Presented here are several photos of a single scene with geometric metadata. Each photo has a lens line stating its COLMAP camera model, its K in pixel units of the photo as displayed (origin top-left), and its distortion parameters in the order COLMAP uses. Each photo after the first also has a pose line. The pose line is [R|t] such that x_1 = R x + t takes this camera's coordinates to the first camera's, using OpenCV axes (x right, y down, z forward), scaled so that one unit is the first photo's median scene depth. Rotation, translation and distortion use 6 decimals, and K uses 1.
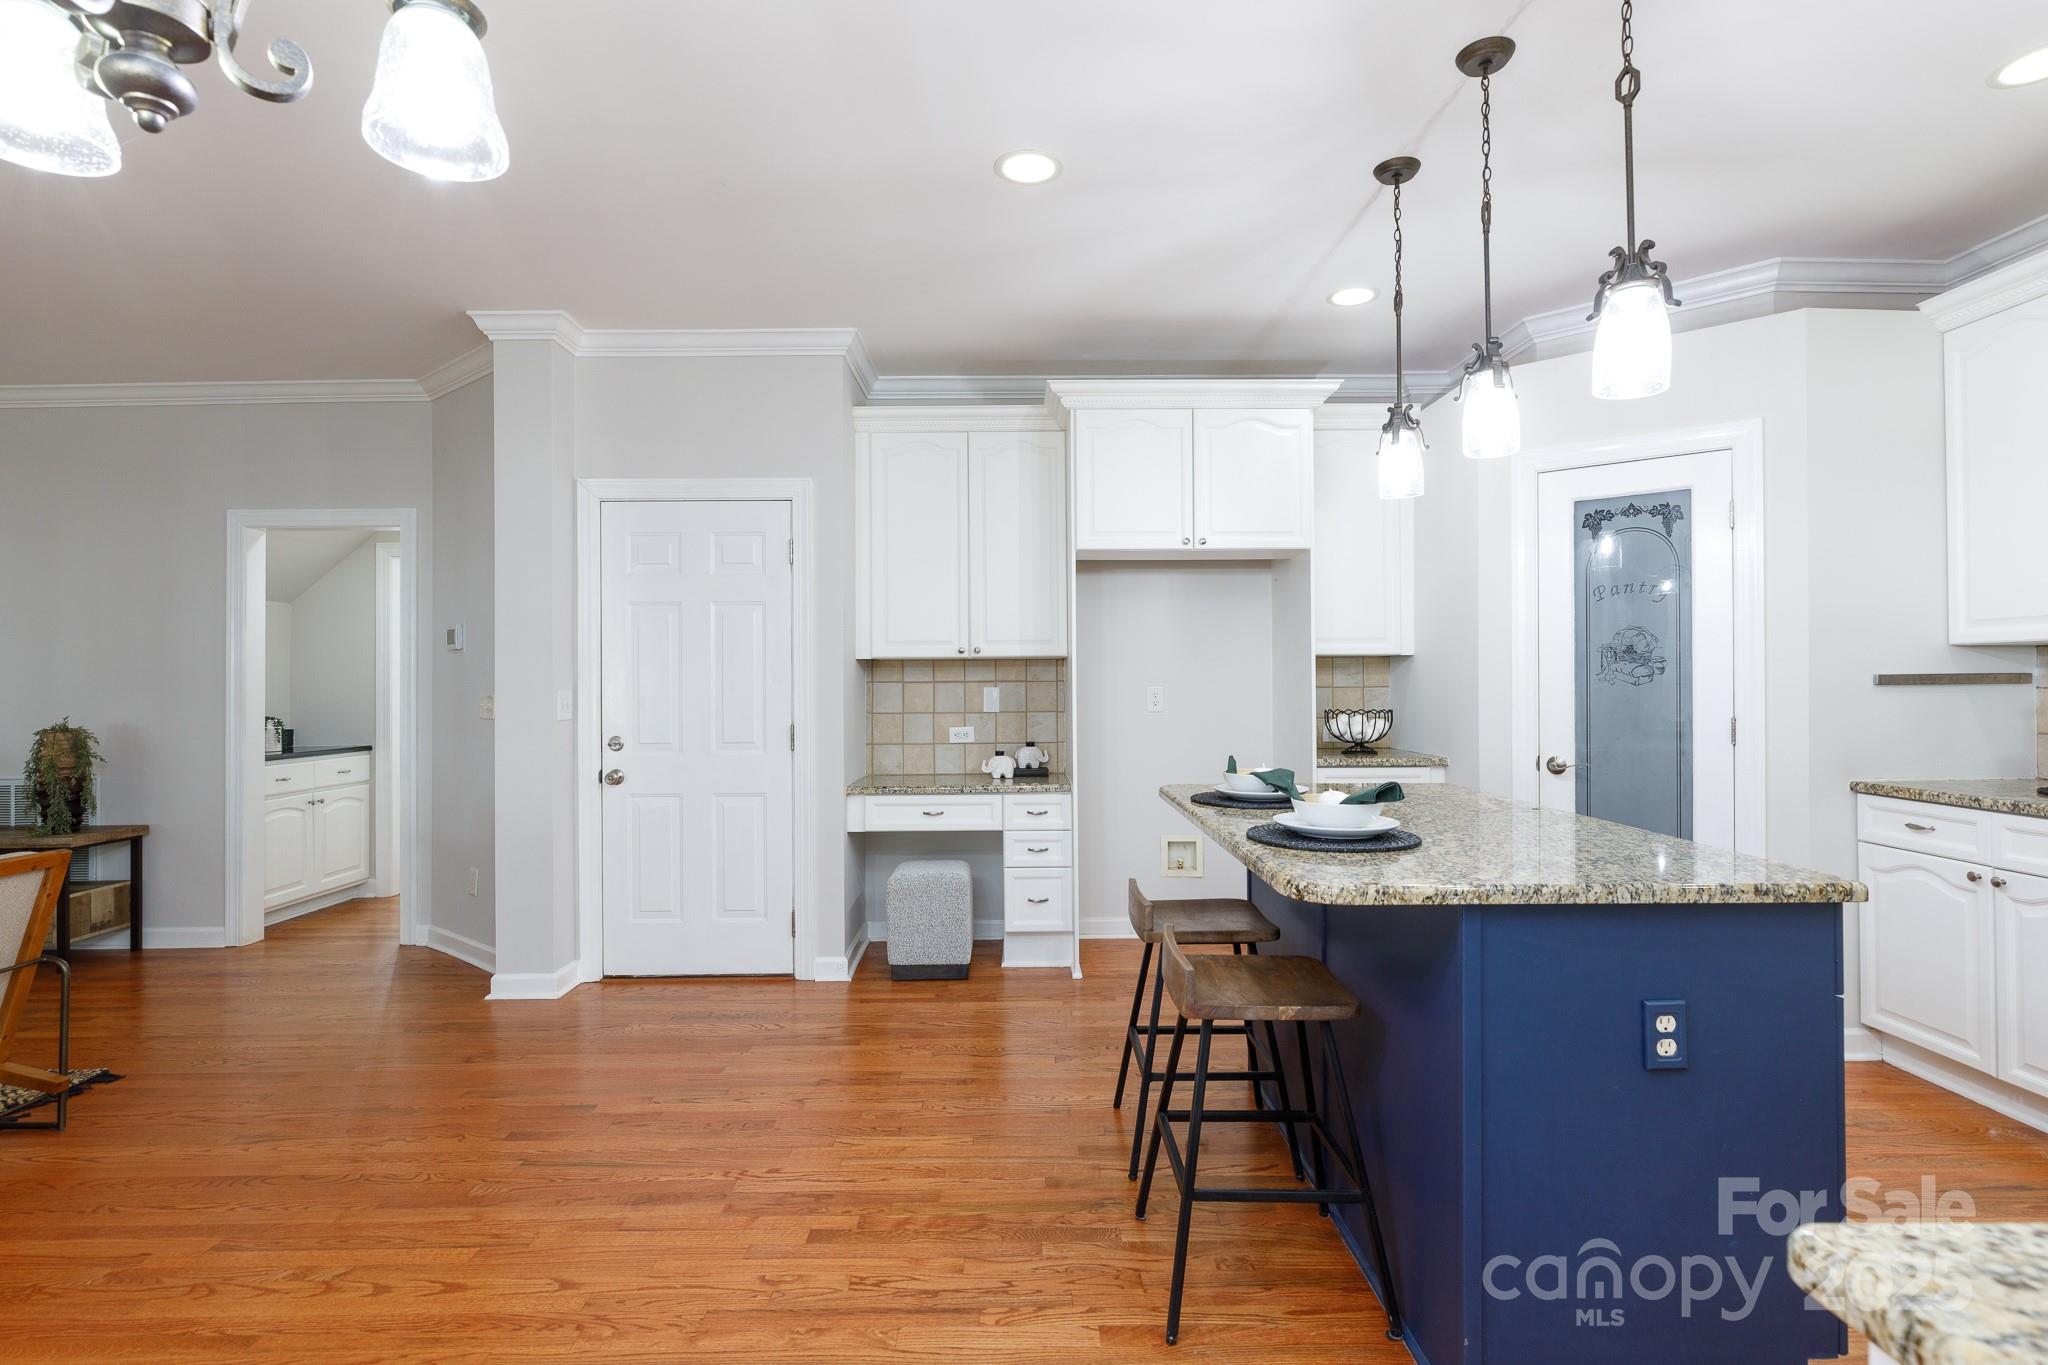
lens RADIAL K [[991.0, 0, 1018.6], [0, 991.0, 676.4], [0, 0, 1]] dist [-0.006699, 0.002338]
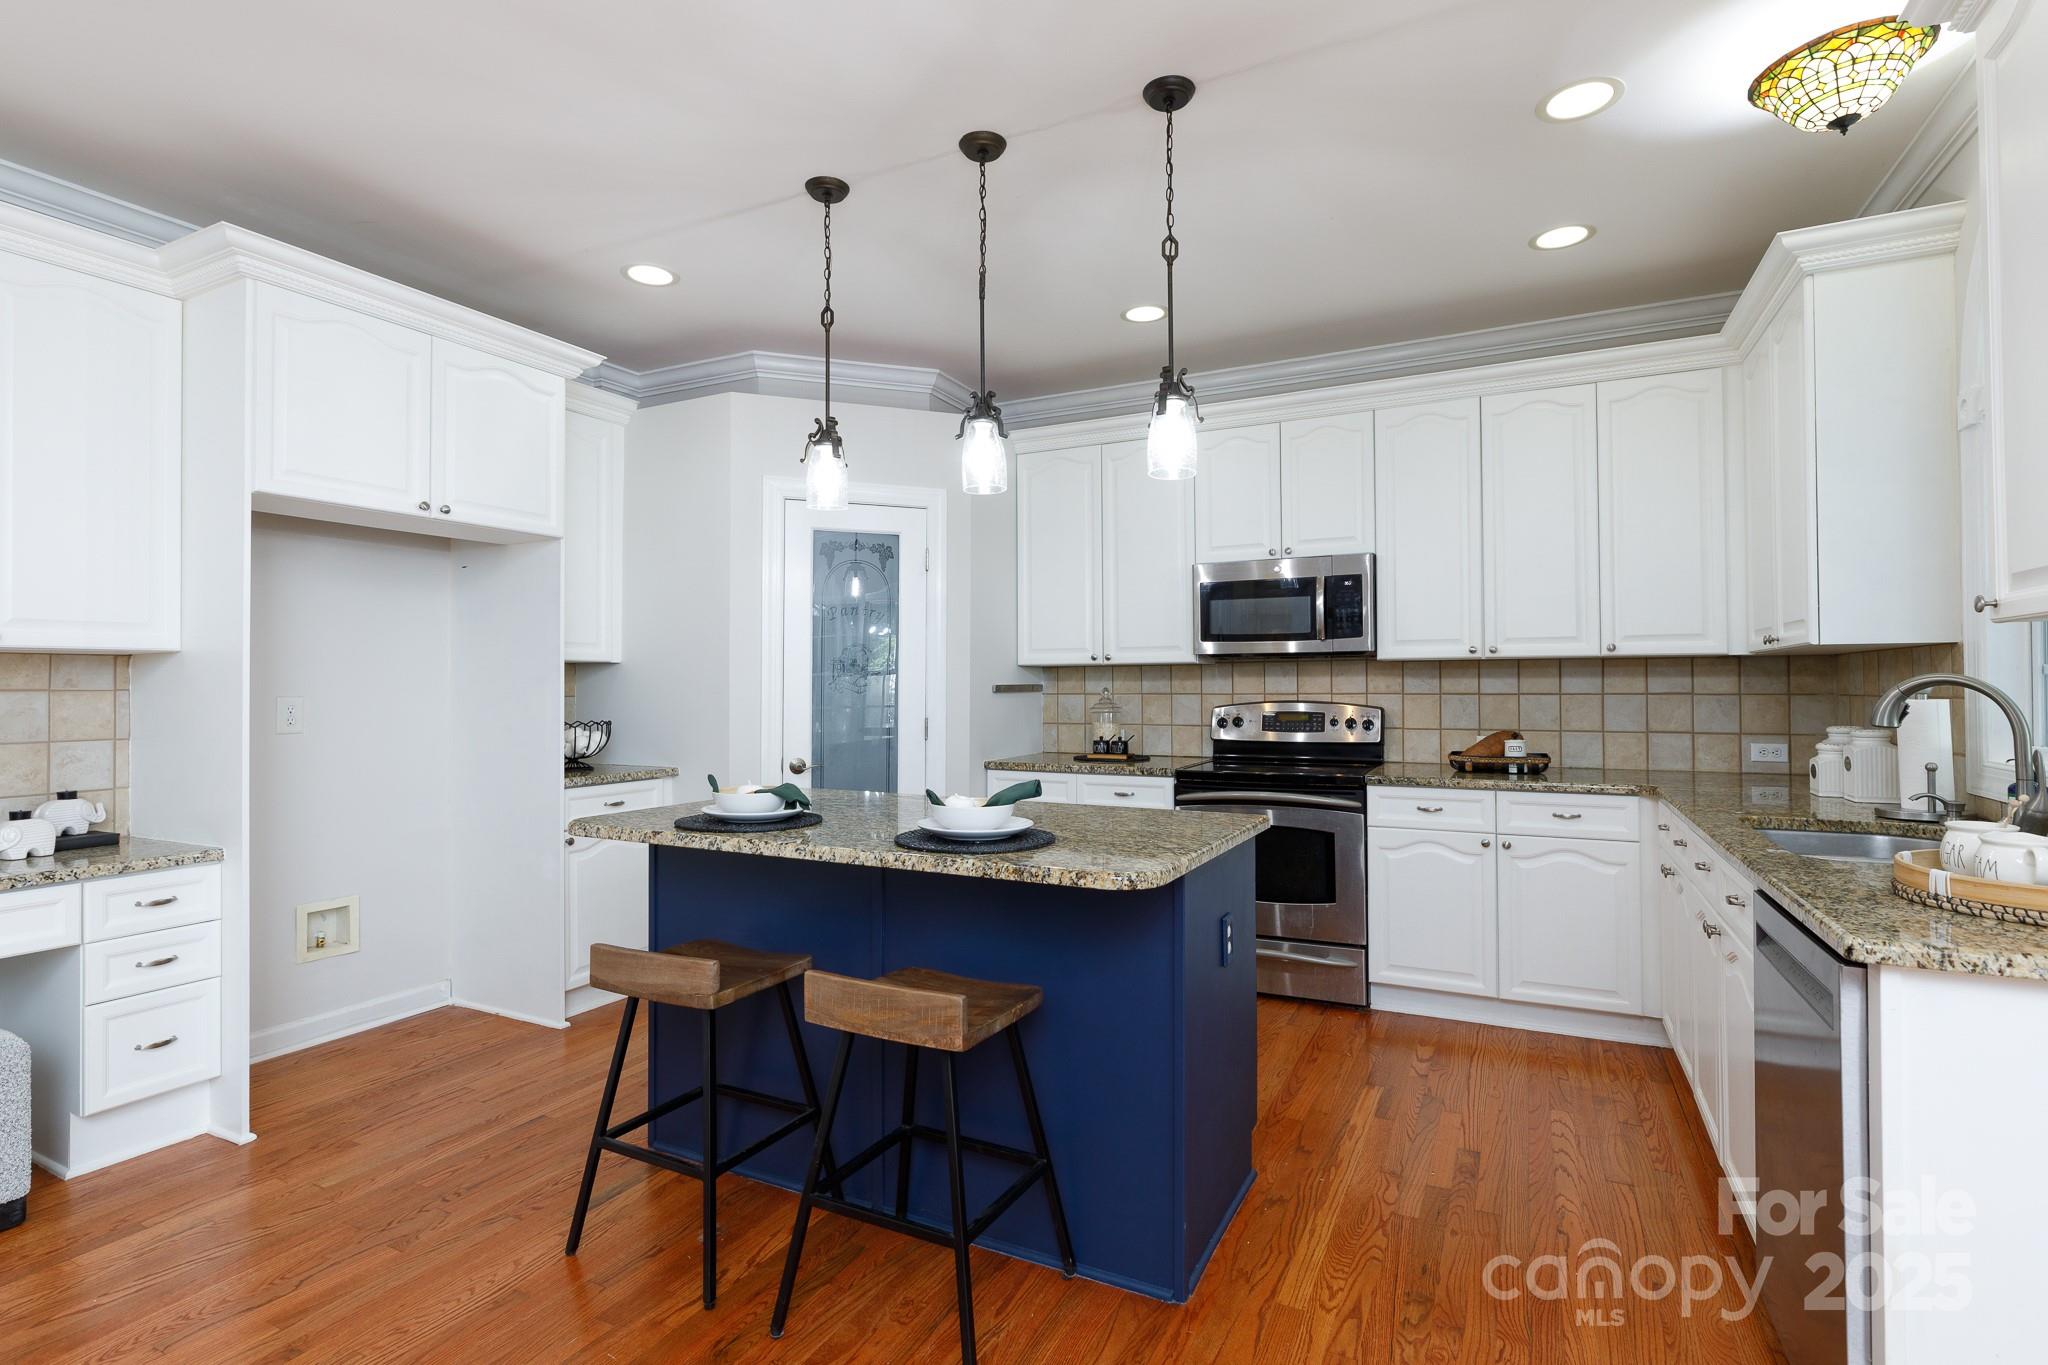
lens RADIAL K [[991.0, 0, 1021.2], [0, 991.0, 671.7], [0, 0, 1]] dist [-0.006699, 0.002338]
pose [[0.458907, 0.016739, 0.888326, -0.343347], [-0.001756, 0.999838, -0.017933, 0.004210], [-0.888482, 0.006669, 0.458862, 0.284199]]
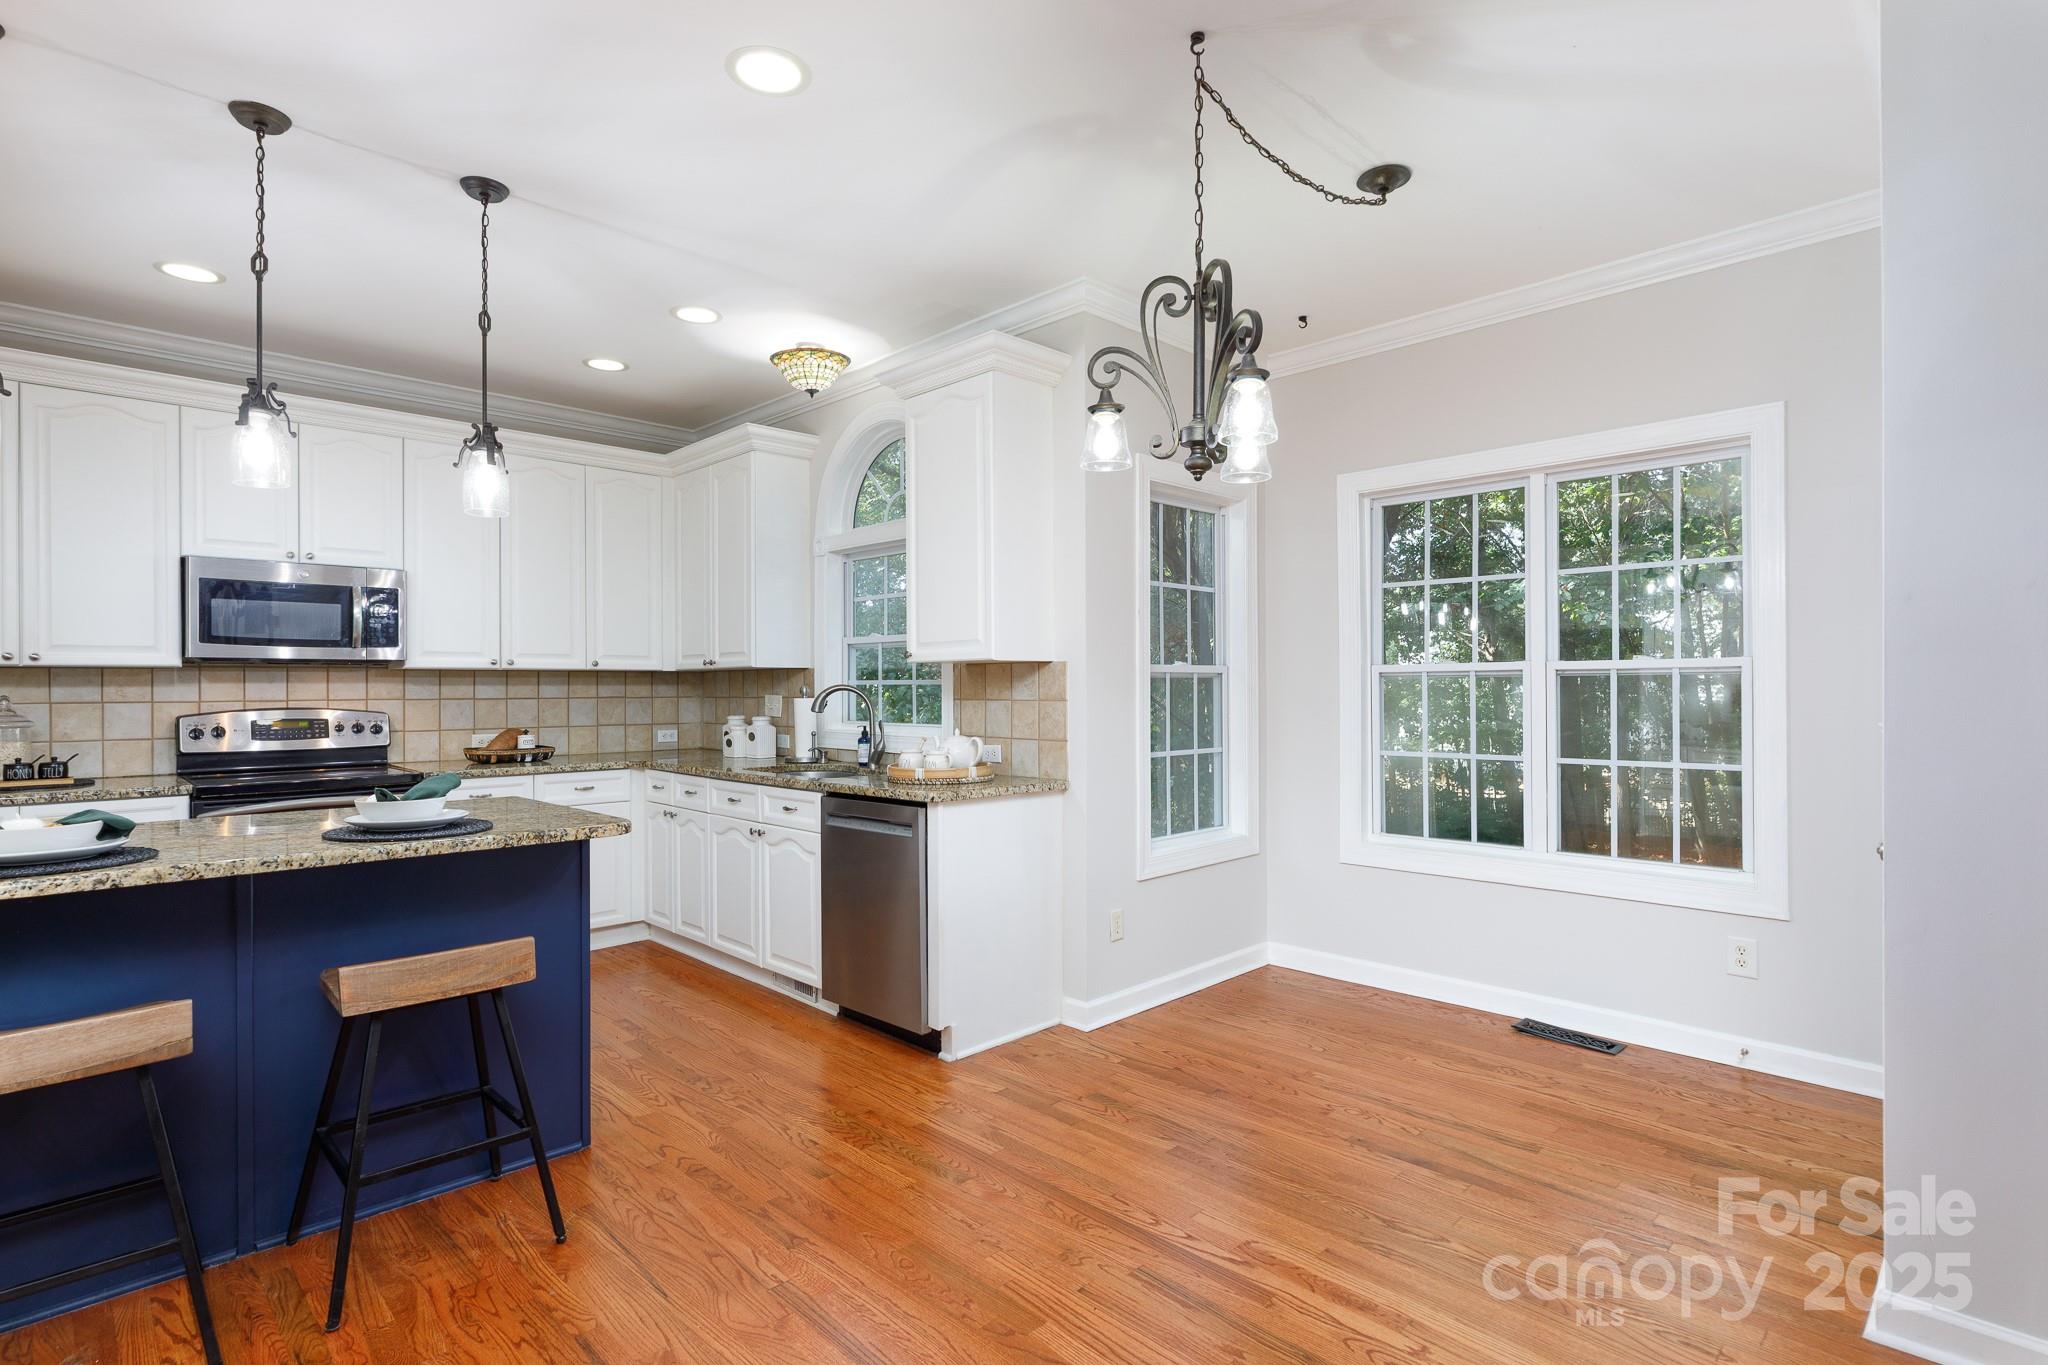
lens RADIAL K [[991.0, 0, 1018.0], [0, 991.0, 682.9], [0, 0, 1]] dist [-0.006699, 0.002338]
pose [[-0.693366, 0.013898, 0.720452, -0.405719], [0.007197, 0.999898, -0.012363, 0.005355], [-0.720550, -0.003387, -0.693395, 0.410450]]
